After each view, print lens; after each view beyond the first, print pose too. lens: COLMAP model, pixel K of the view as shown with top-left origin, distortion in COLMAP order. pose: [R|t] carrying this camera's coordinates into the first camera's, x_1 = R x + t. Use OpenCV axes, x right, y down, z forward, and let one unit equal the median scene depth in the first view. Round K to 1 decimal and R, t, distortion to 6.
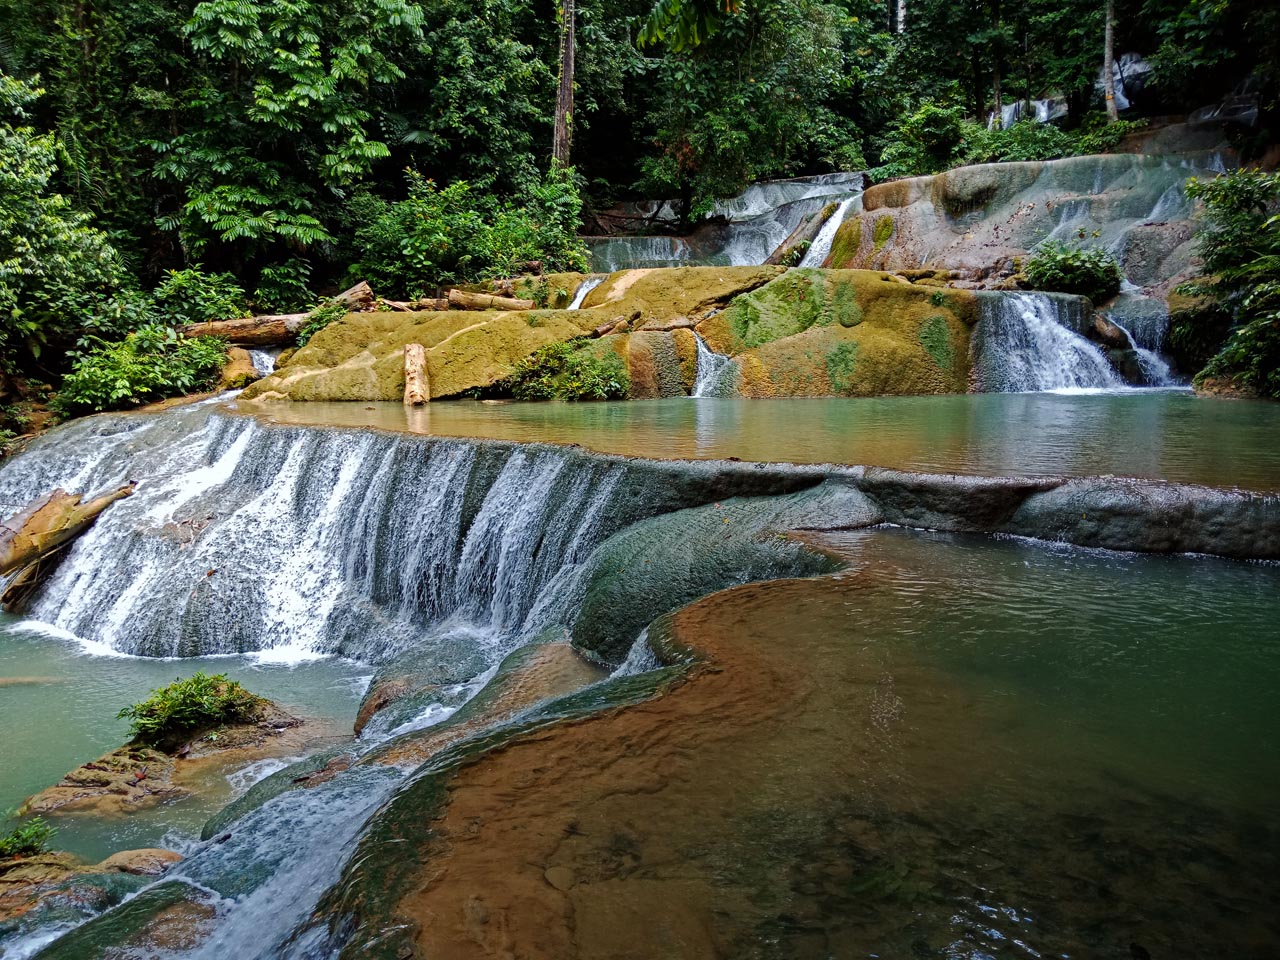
lens RADIAL K [[1017.2, 0, 628.9], [0, 1017.2, 477.9], [0, 0, 1]] dist [0.055012, -0.089405]
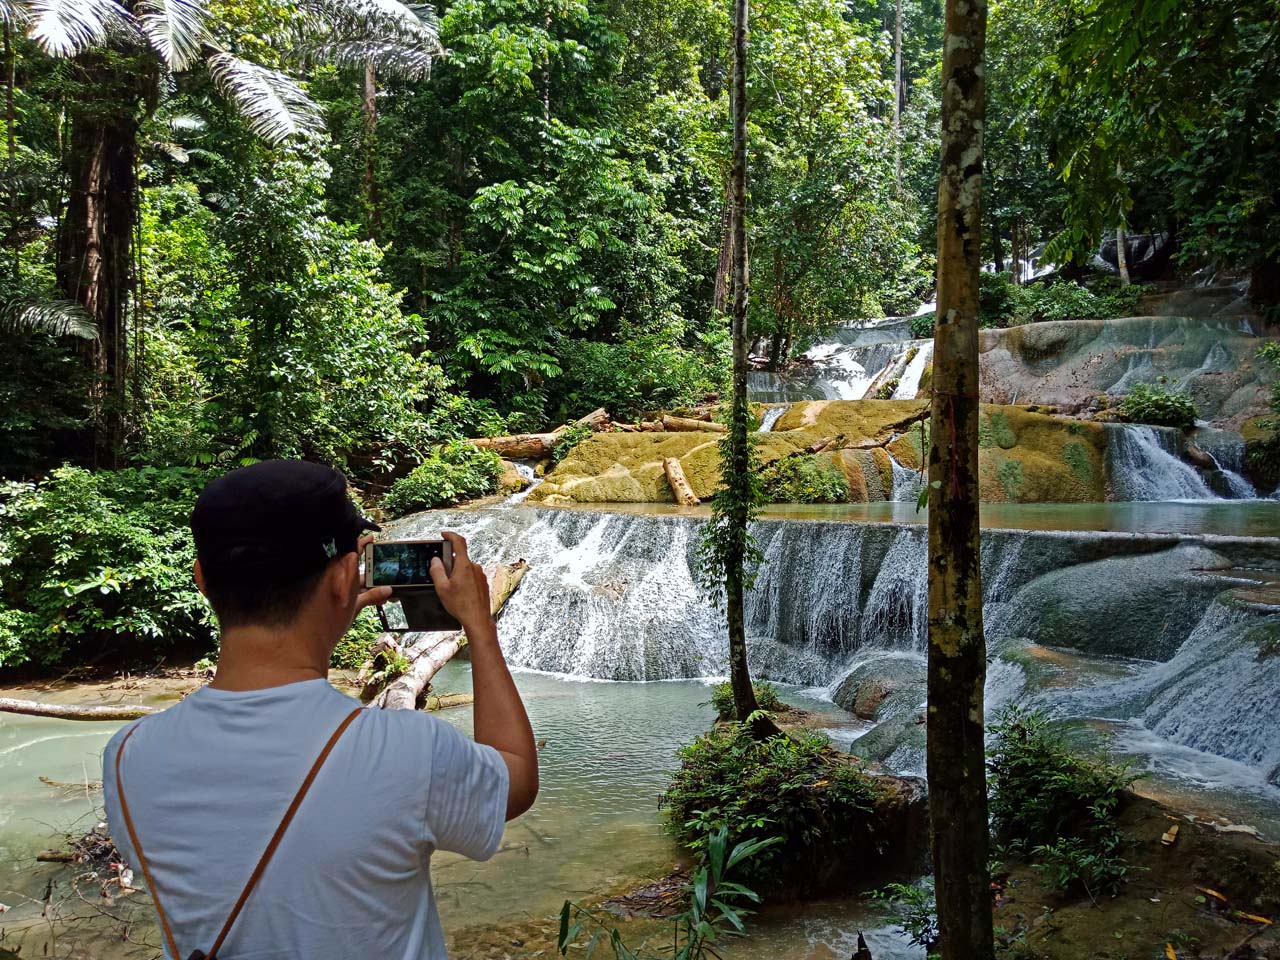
lens RADIAL K [[1017.2, 0, 634.4], [0, 1017.2, 467.5], [0, 0, 1]] dist [0.055012, -0.089405]
pose [[0.997476, 0.012607, 0.069875, -0.316200], [-0.003365, 0.991400, -0.130823, 0.040472], [-0.070923, 0.130258, 0.988940, -0.209703]]
